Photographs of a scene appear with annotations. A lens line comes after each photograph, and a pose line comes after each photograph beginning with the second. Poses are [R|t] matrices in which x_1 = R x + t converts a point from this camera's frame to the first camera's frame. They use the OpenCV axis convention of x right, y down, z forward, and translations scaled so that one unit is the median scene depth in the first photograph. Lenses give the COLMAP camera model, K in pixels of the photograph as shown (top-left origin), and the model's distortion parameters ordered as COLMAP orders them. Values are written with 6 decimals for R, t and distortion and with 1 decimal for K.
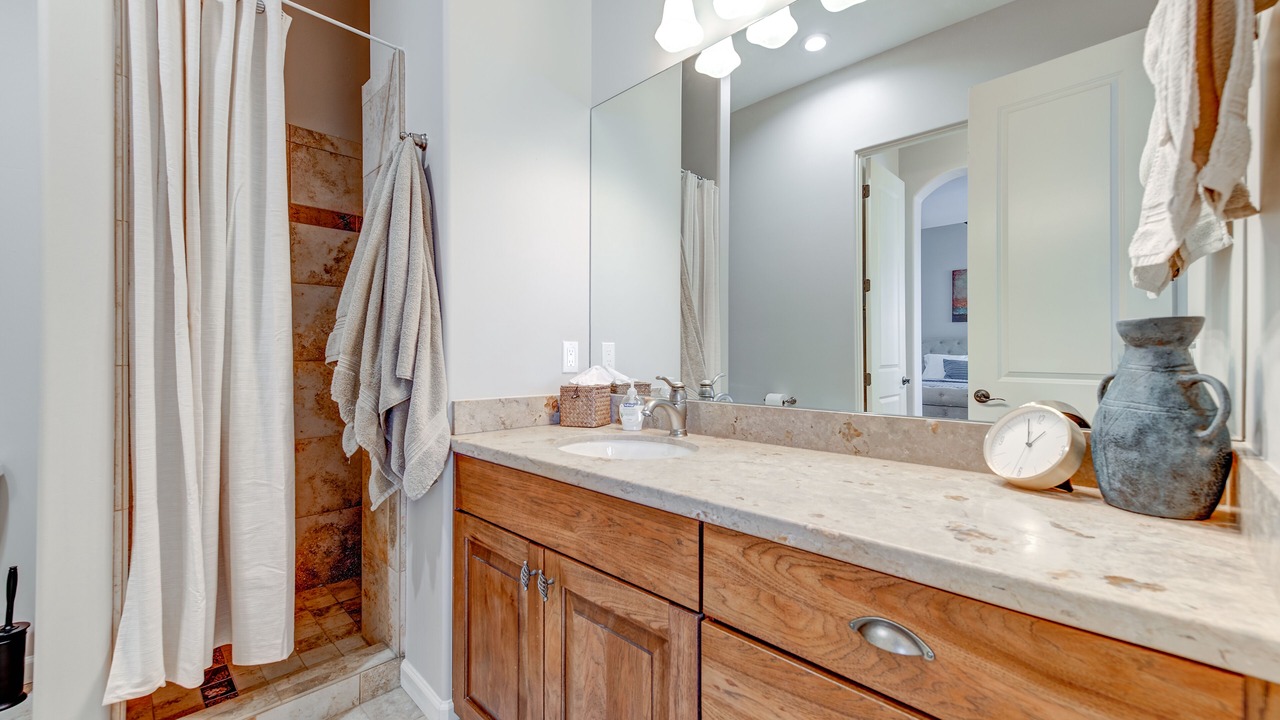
lens RADIAL K [[507.8, 0, 644.2], [0, 507.8, 354.7], [0, 0, 1]] dist [0.012004, -0.000449]
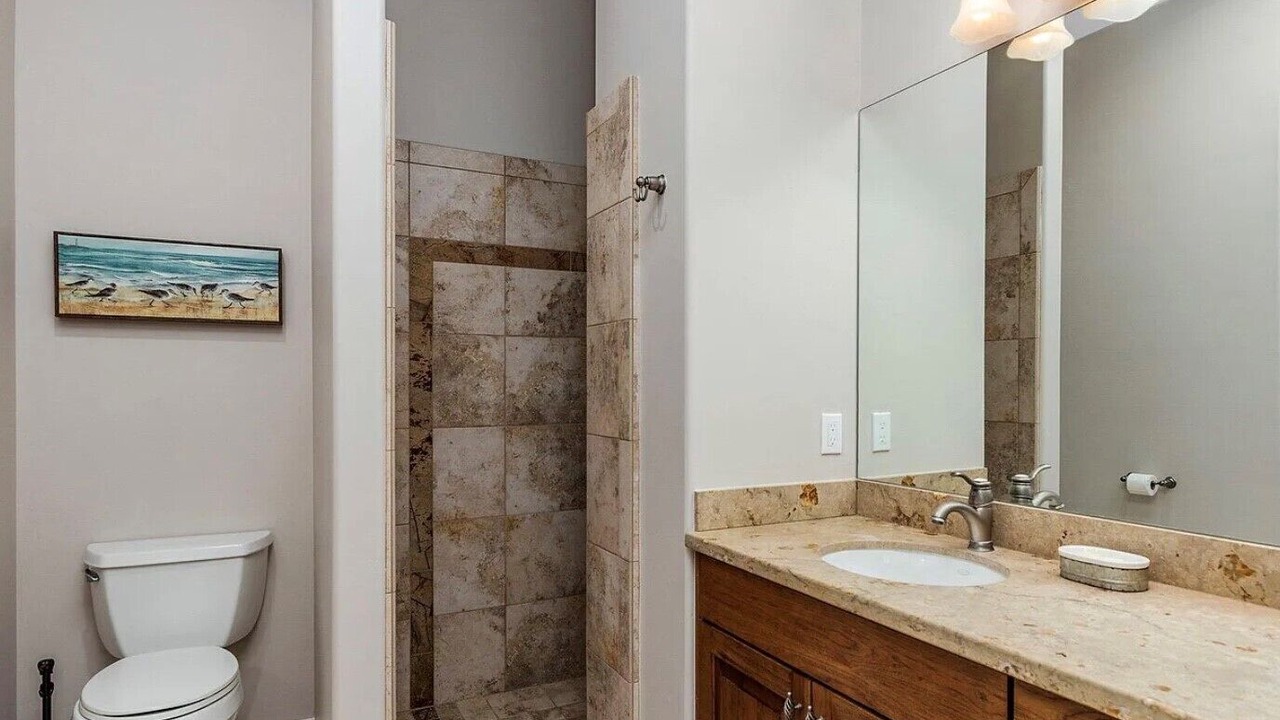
lens RADIAL K [[811.4, 0, 668.6], [0, 811.4, 362.1], [0, 0, 1]] dist [0.002144, -0.003250]
pose [[0.956177, 0.001617, -0.292783, -0.027536], [0.003661, 0.999841, 0.017475, -0.162850], [0.292765, -0.017781, 0.956019, -0.329501]]
